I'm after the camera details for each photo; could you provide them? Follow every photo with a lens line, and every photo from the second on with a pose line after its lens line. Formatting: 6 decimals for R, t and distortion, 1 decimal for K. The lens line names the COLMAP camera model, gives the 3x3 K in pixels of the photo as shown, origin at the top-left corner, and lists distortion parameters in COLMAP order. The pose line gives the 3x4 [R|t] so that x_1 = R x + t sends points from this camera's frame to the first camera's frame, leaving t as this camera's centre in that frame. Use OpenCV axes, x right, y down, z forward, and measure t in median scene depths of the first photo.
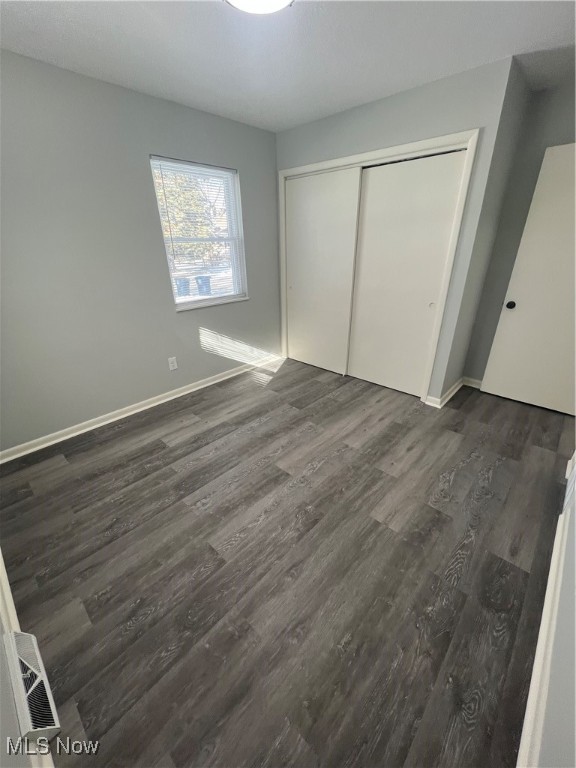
lens RADIAL K [[307.8, 0, 290.5], [0, 307.8, 383.5], [0, 0, 1]] dist [-0.003453, 0.001302]
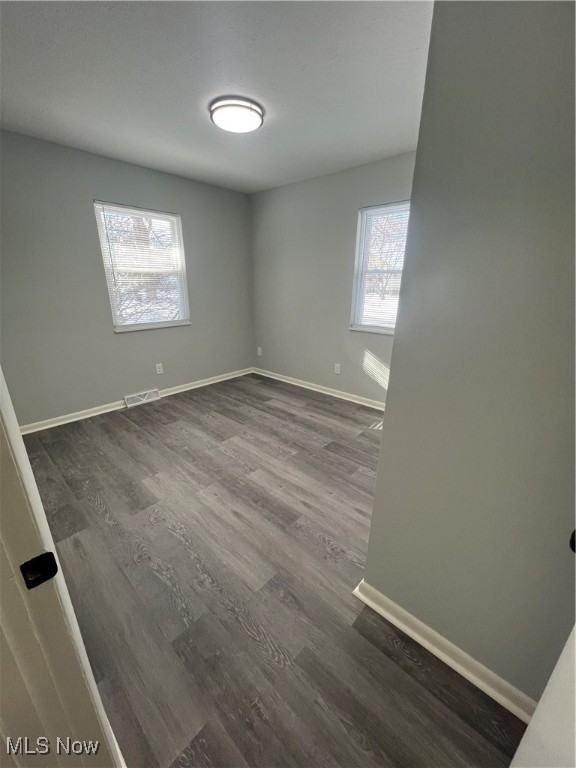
lens RADIAL K [[305.9, 0, 286.6], [0, 305.9, 386.6], [0, 0, 1]] dist [-0.003127, -0.000600]
pose [[0.005127, 0.344056, -0.938935, 1.068591], [-0.424203, 0.851026, 0.309527, -0.400047], [0.905552, 0.396713, 0.150313, 0.884654]]
